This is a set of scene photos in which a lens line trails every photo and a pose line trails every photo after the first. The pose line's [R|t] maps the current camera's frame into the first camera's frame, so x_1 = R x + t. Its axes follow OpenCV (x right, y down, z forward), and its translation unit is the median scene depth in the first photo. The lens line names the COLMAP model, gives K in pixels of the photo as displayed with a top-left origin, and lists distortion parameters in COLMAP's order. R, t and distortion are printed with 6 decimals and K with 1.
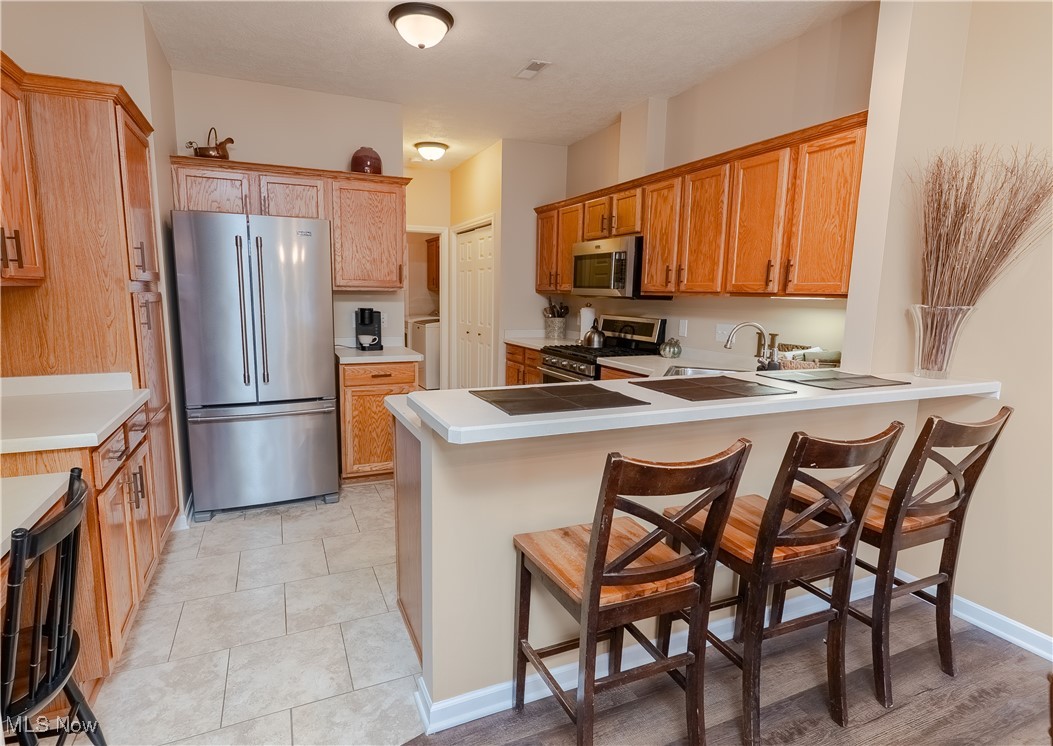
lens RADIAL K [[511.3, 0, 523.6], [0, 511.3, 370.5], [0, 0, 1]] dist [-0.004267, -0.000642]
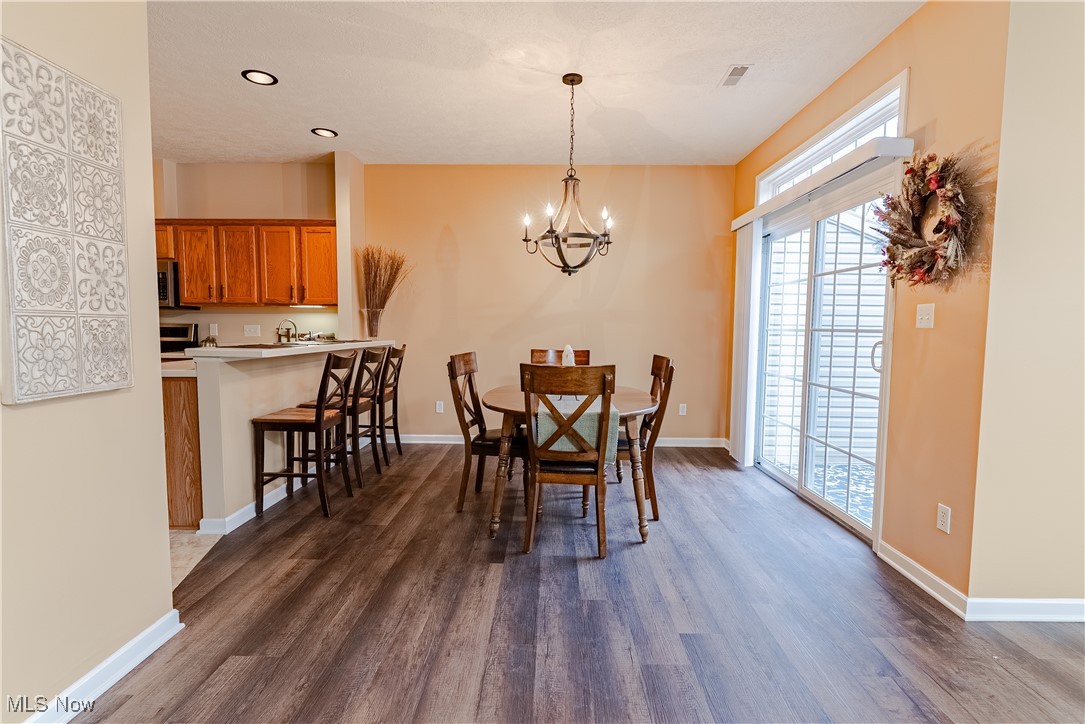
lens RADIAL K [[519.8, 0, 541.1], [0, 519.8, 363.2], [0, 0, 1]] dist [-0.000601, 0.000467]
pose [[0.411461, -0.084100, 0.907539, -0.811447], [0.141038, 0.989615, 0.027763, 0.125021], [-0.900449, 0.116574, 0.419050, -0.514625]]
